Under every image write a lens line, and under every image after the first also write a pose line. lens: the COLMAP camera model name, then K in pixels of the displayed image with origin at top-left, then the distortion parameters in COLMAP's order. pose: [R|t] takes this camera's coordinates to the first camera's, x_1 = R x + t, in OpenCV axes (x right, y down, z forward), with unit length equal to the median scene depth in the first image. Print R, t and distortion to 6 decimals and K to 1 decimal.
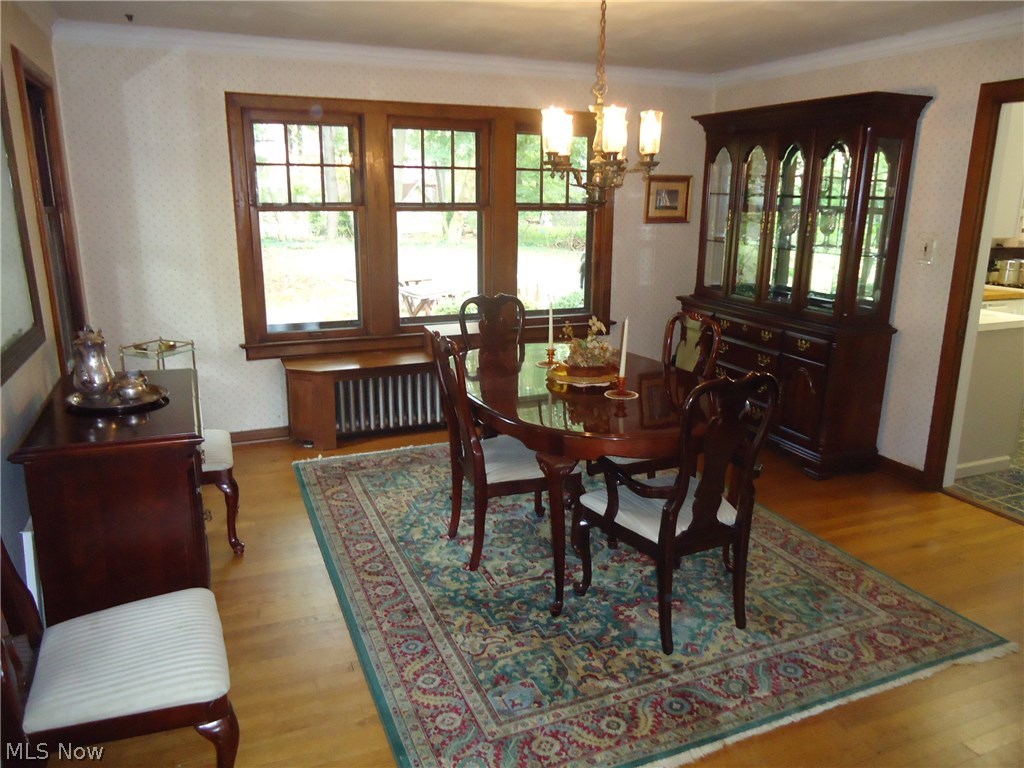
lens RADIAL K [[748.8, 0, 508.9], [0, 748.8, 385.8], [0, 0, 1]] dist [-0.001438, 0.002317]
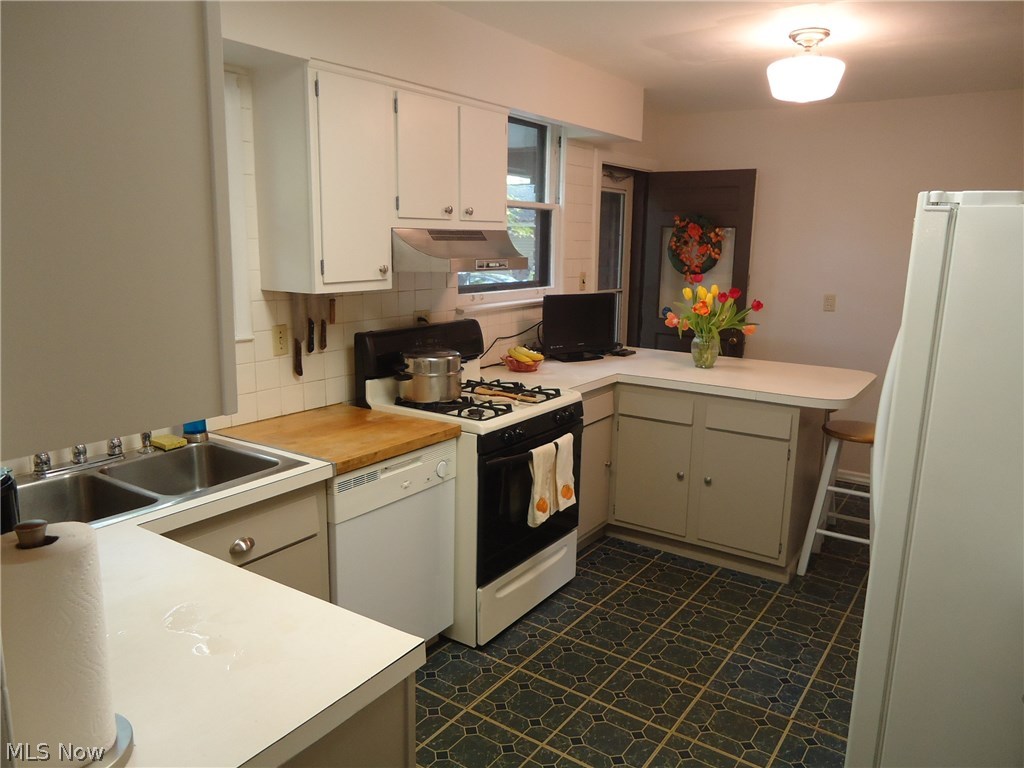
lens RADIAL K [[748.8, 0, 511.9], [0, 748.8, 381.9], [0, 0, 1]] dist [-0.001438, 0.002317]
pose [[0.840849, -0.097391, 0.532436, 0.678342], [0.123753, 0.992215, -0.013945, -0.208646], [-0.526933, 0.077616, 0.846355, 0.822540]]
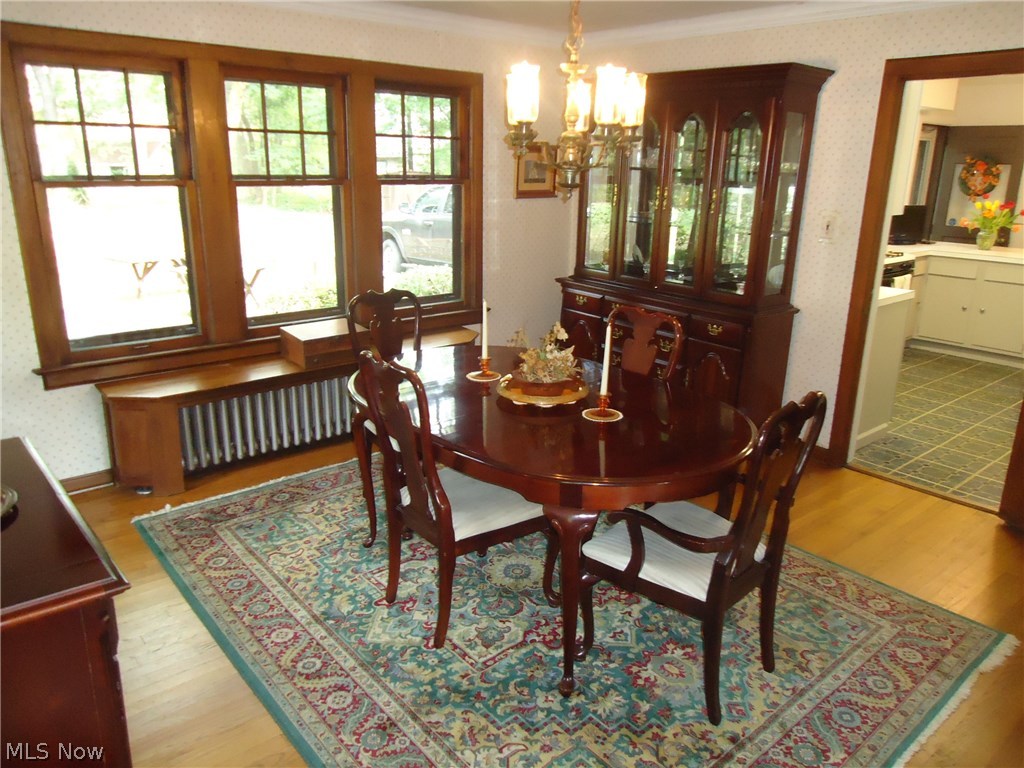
lens RADIAL K [[748.8, 0, 510.0], [0, 748.8, 384.7], [0, 0, 1]] dist [-0.001438, 0.002317]
pose [[0.951508, -0.079617, 0.297142, -0.167358], [0.065627, 0.996227, 0.056780, -0.065016], [-0.300542, -0.034526, 0.953144, 0.194016]]
